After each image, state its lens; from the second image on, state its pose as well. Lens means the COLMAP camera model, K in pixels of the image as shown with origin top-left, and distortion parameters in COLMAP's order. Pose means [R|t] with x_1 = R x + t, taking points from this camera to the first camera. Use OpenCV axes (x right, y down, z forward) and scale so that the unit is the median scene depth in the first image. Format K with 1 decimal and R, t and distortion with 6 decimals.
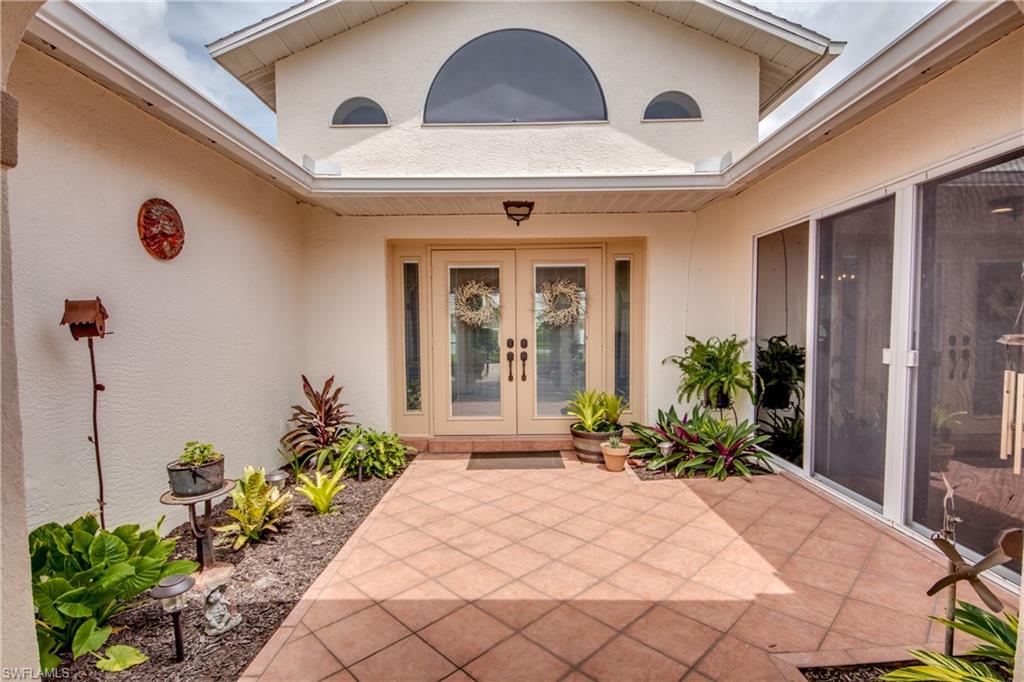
lens RADIAL K [[487.7, 0, 510.5], [0, 487.7, 344.3], [0, 0, 1]] dist [-0.000159, -0.000036]
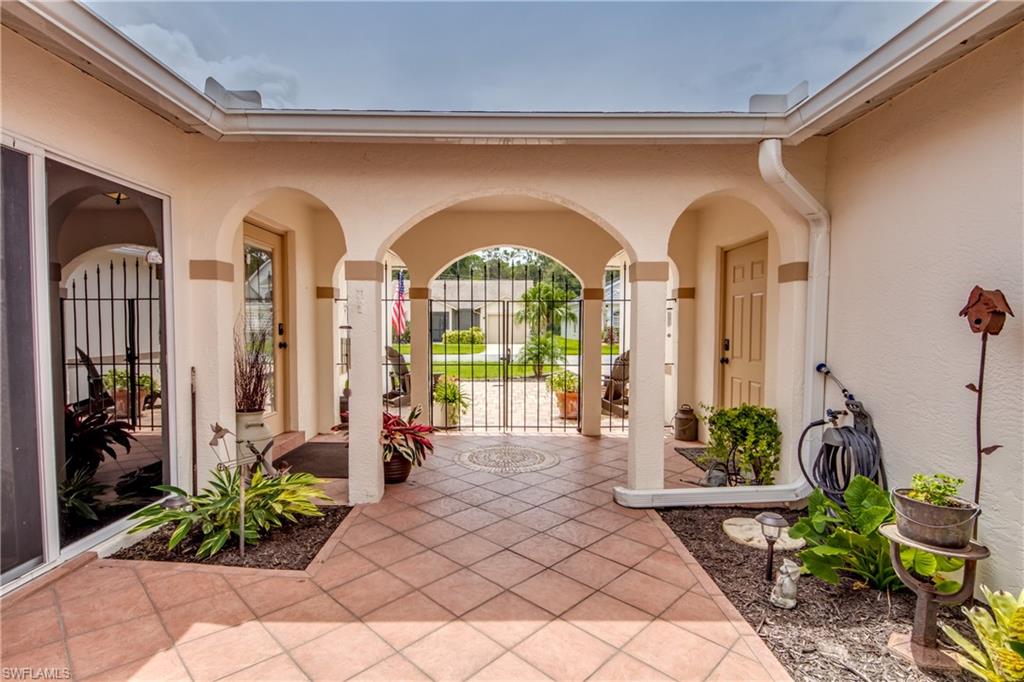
lens RADIAL K [[487.7, 0, 510.5], [0, 487.7, 344.3], [0, 0, 1]] dist [-0.000159, -0.000036]
pose [[-0.999704, 0.008365, -0.022848, 0.025016], [0.006384, 0.996322, 0.085454, -0.072145], [0.023479, 0.085283, -0.996080, 1.881546]]
